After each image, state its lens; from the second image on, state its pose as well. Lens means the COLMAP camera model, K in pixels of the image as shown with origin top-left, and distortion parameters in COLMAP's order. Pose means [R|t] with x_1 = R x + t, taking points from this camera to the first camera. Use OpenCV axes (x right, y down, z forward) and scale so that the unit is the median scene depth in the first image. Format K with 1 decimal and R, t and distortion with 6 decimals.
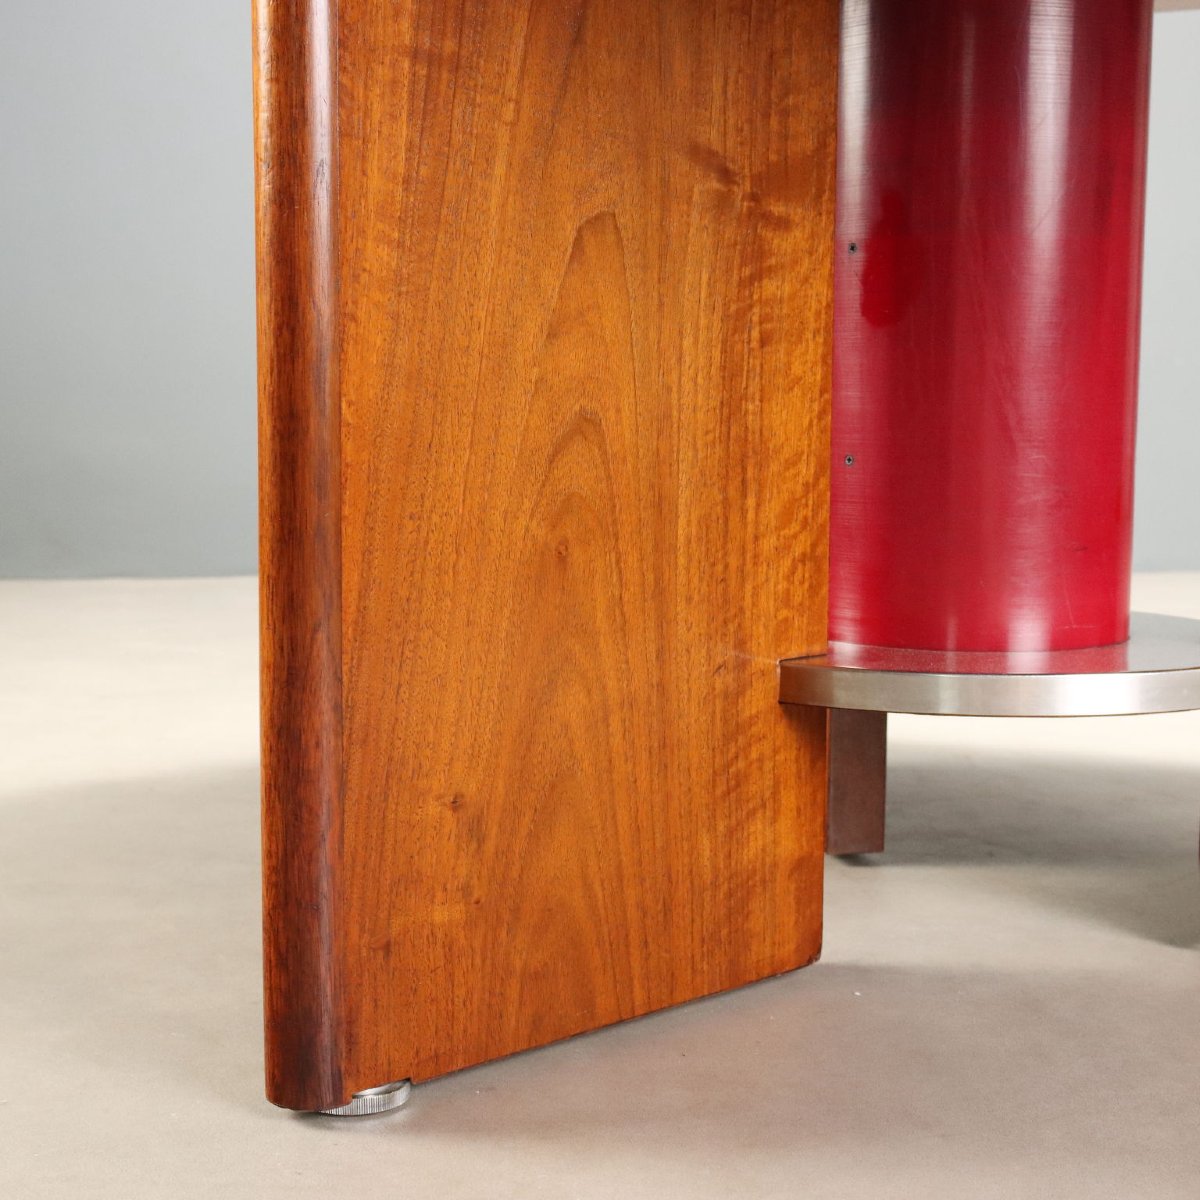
lens RADIAL K [[1912.3, 0, 599.9], [0, 1912.3, 598.8], [0, 0, 1]] dist [-0.017019, 0.000000]
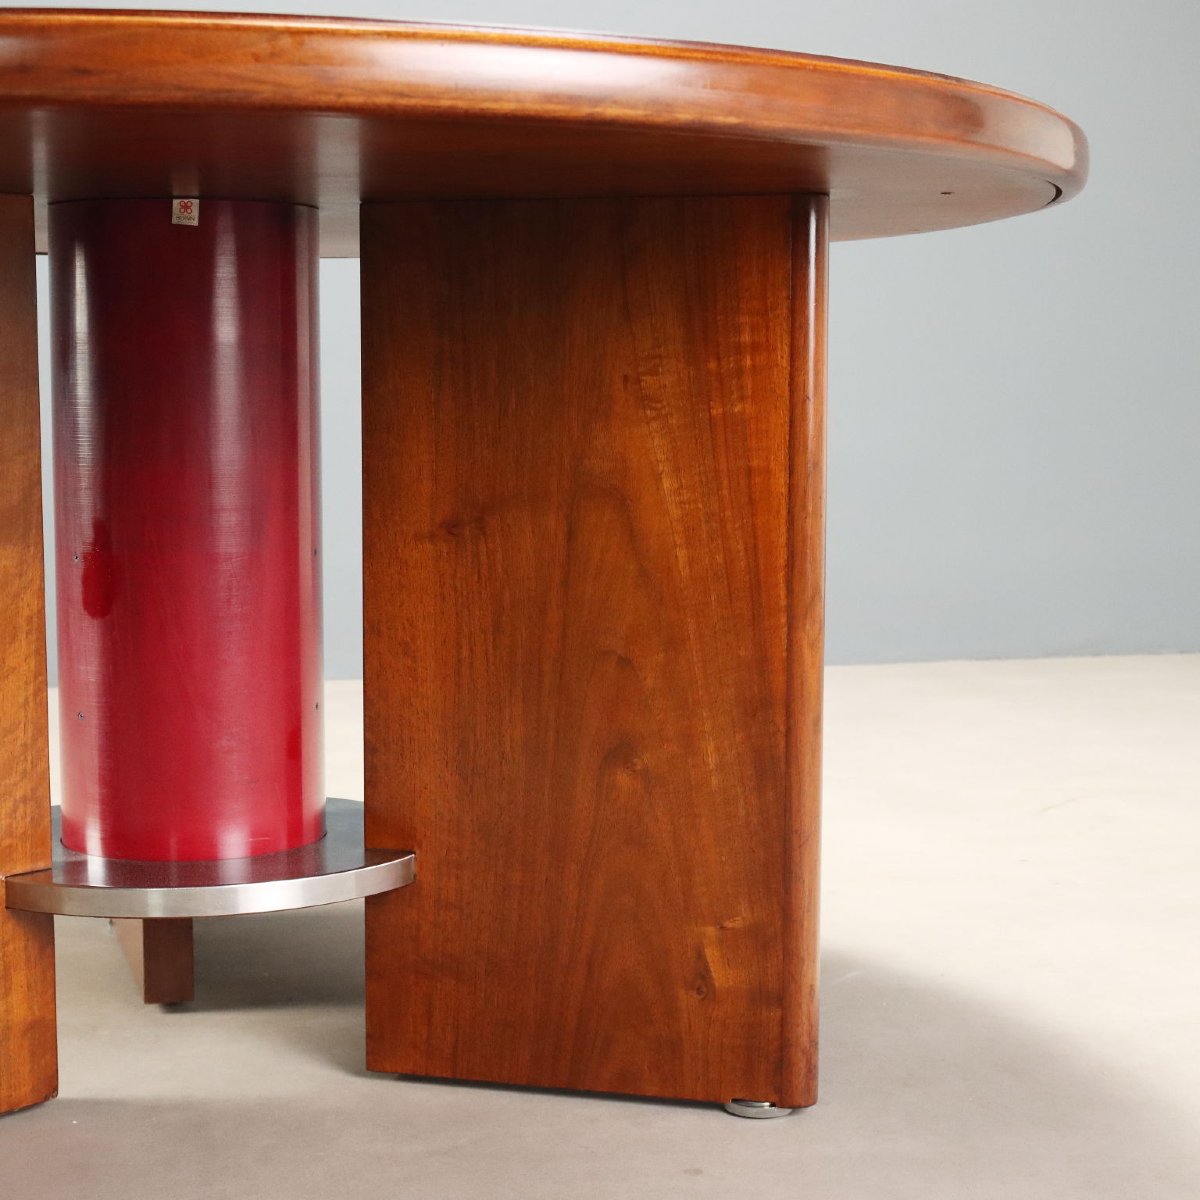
lens RADIAL K [[2282.9, 0, 601.4], [0, 2282.9, 605.5], [0, 0, 1]] dist [-0.017332, 0.000000]
pose [[0.996776, -0.016660, 0.078486, 0.410003], [0.017300, 0.999822, -0.007486, -0.146776], [-0.078347, 0.008819, 0.996887, -0.668792]]
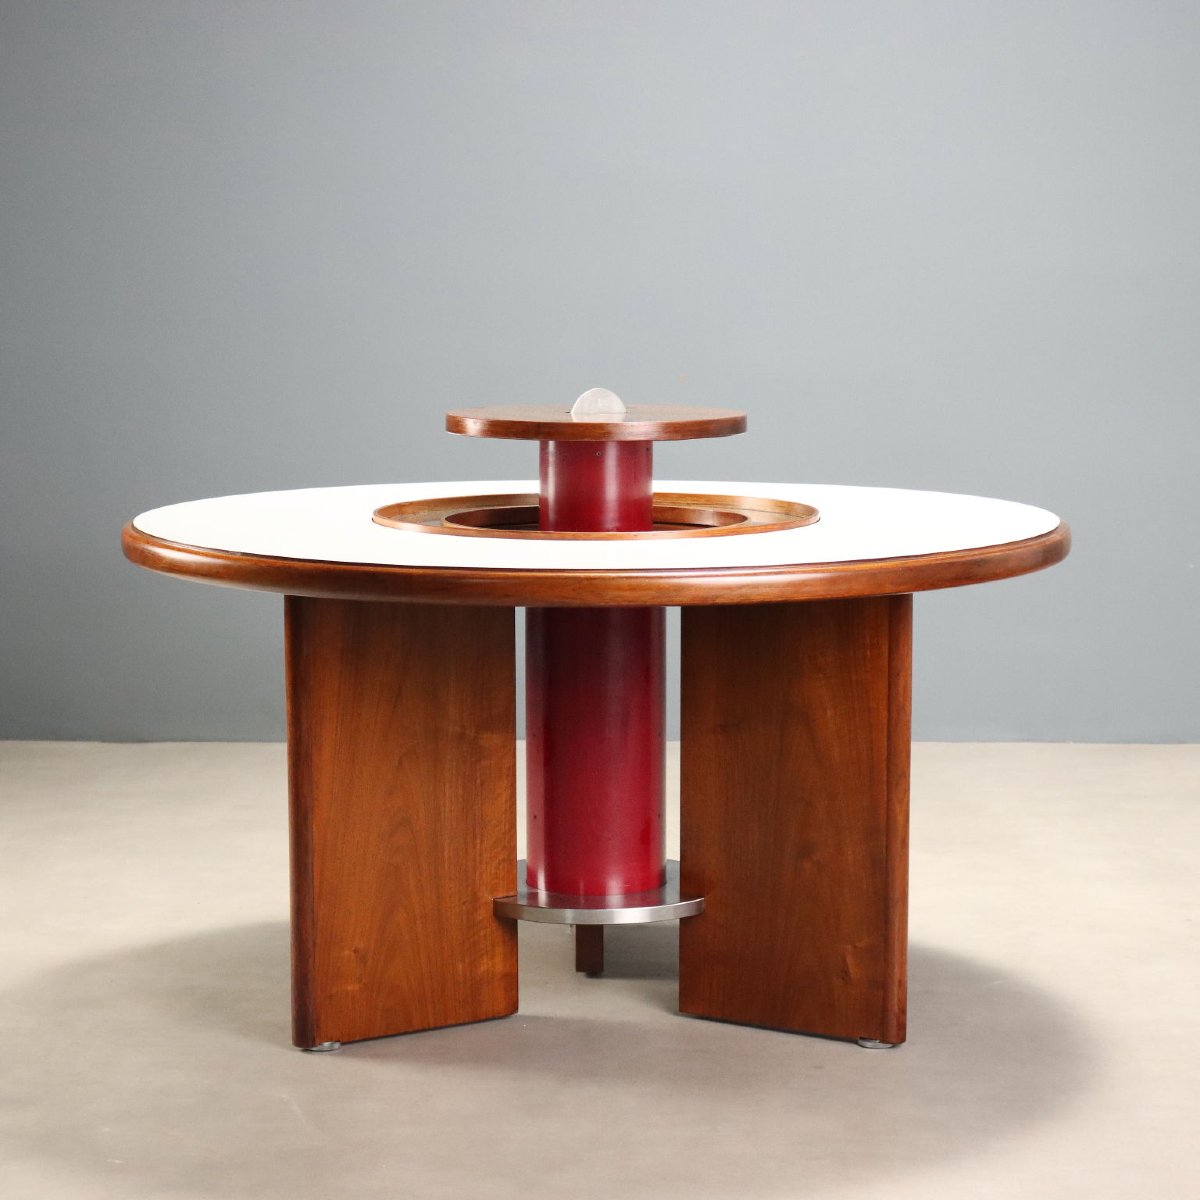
lens RADIAL K [[2954.3, 0, 597.9], [0, 2954.3, 600.3], [0, 0, 1]] dist [0.014342, 0.000000]
pose [[0.982022, 0.011453, -0.188421, 1.060219], [-0.008868, 0.999855, 0.014553, -0.467612], [0.188560, -0.012620, 0.981981, -3.165848]]
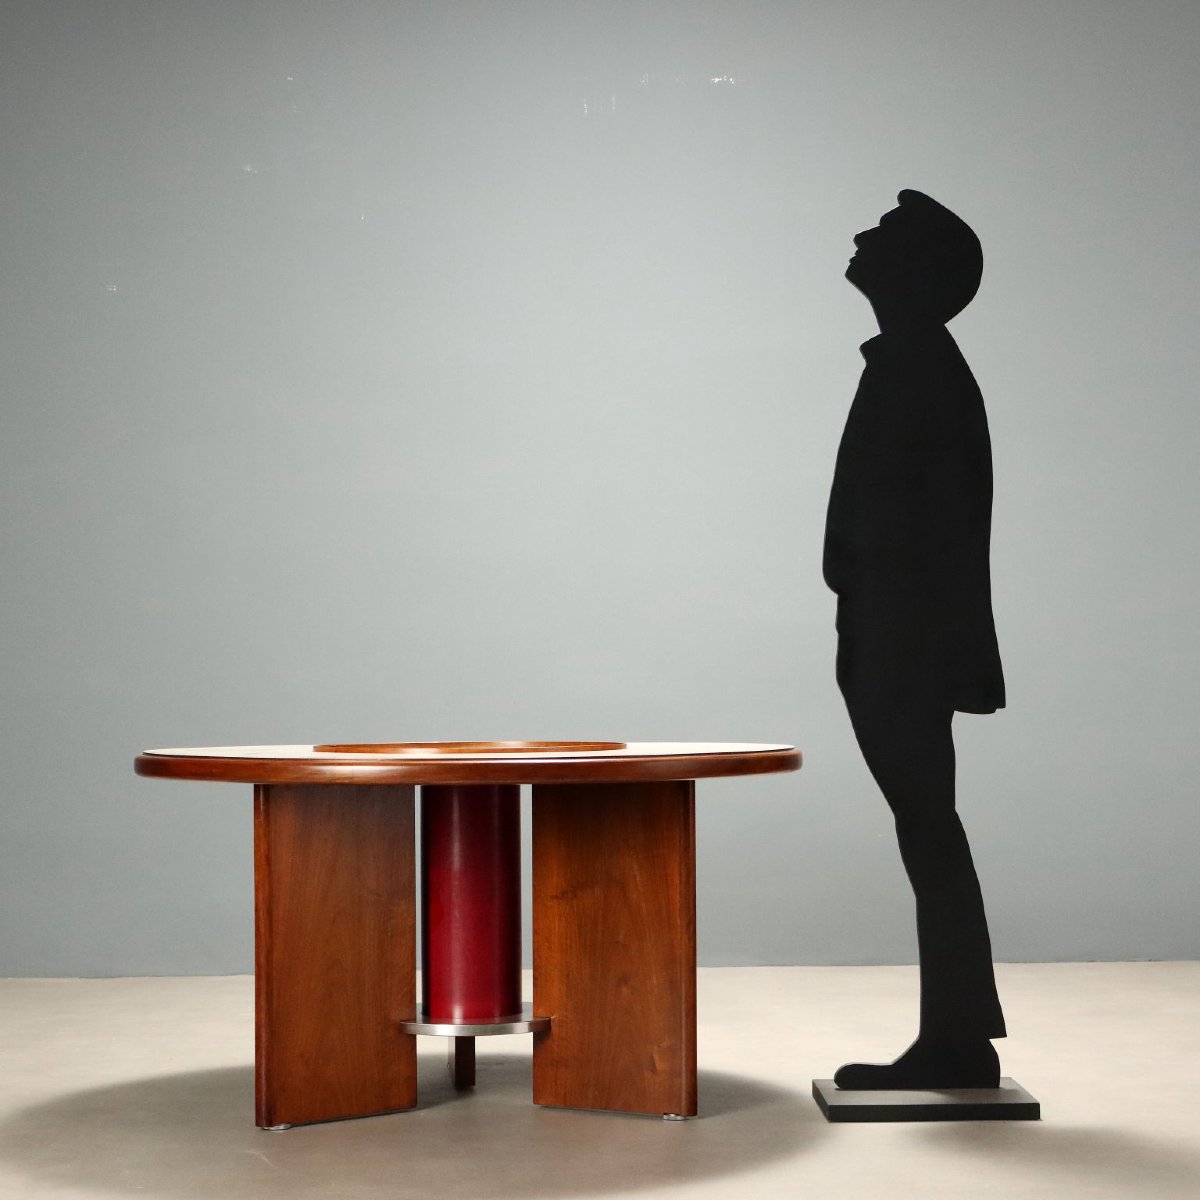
lens RADIAL K [[2282.9, 0, 592.9], [0, 2282.9, 598.1], [0, 0, 1]] dist [-0.017332, 0.000000]
pose [[0.993950, -0.022447, -0.107517, 1.010552], [0.005786, 0.988236, -0.152829, -0.105690], [0.109683, 0.151282, 0.982387, -3.605704]]
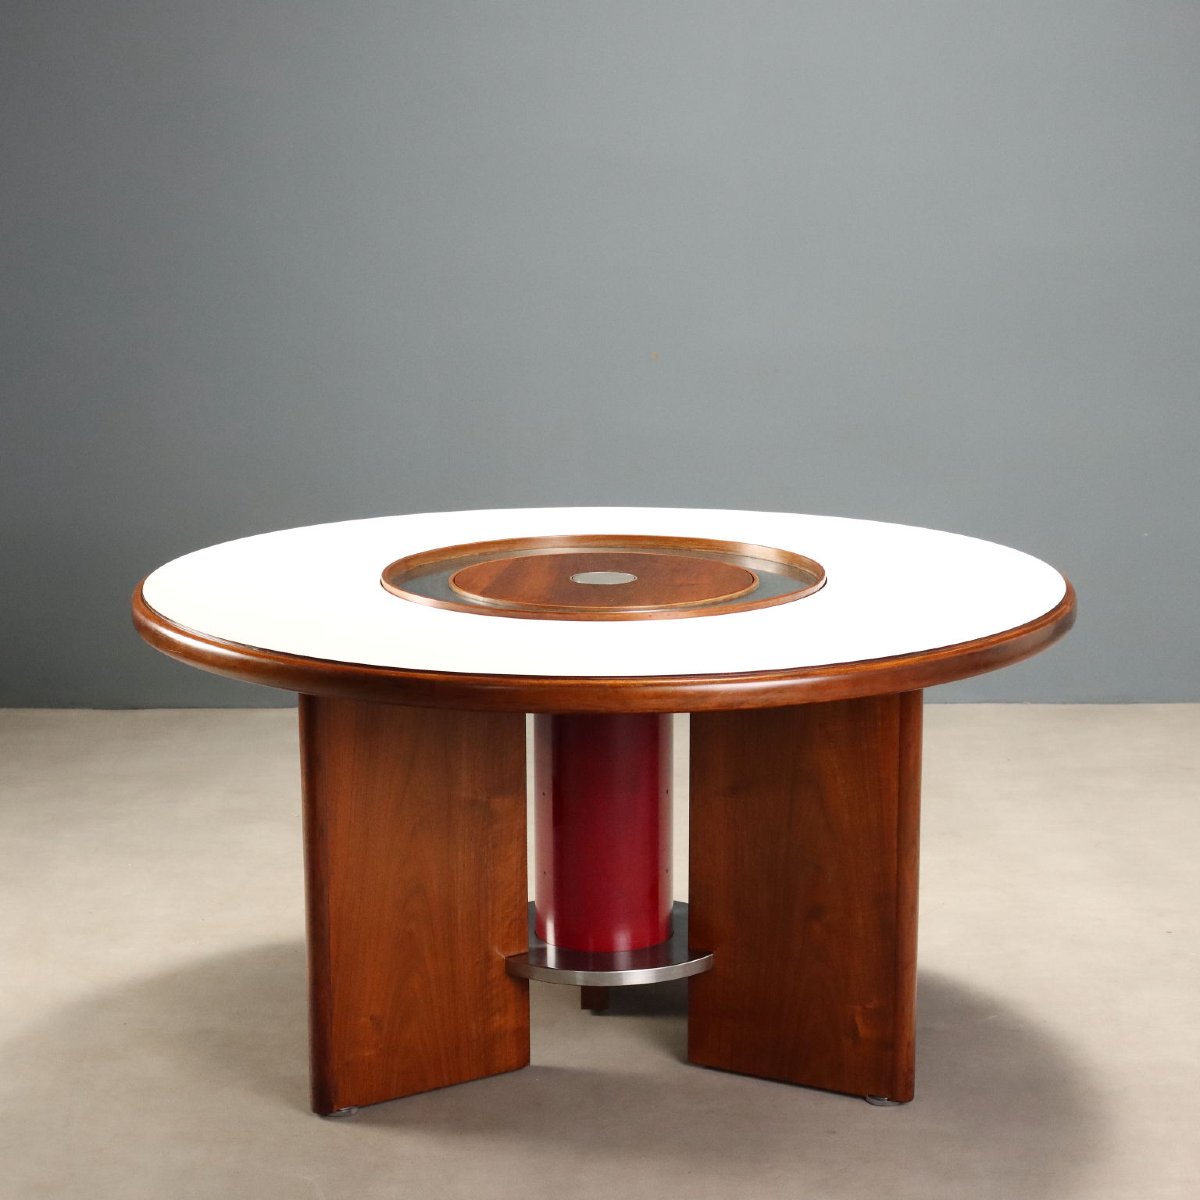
lens RADIAL K [[2720.2, 0, 602.6], [0, 2720.2, 599.1], [0, 0, 1]] dist [-0.005963, 0.000000]
pose [[0.987354, 0.016800, -0.157639, 0.868825], [-0.004020, 0.996703, 0.081039, -0.823736], [0.158481, -0.079381, 0.984166, -2.856180]]
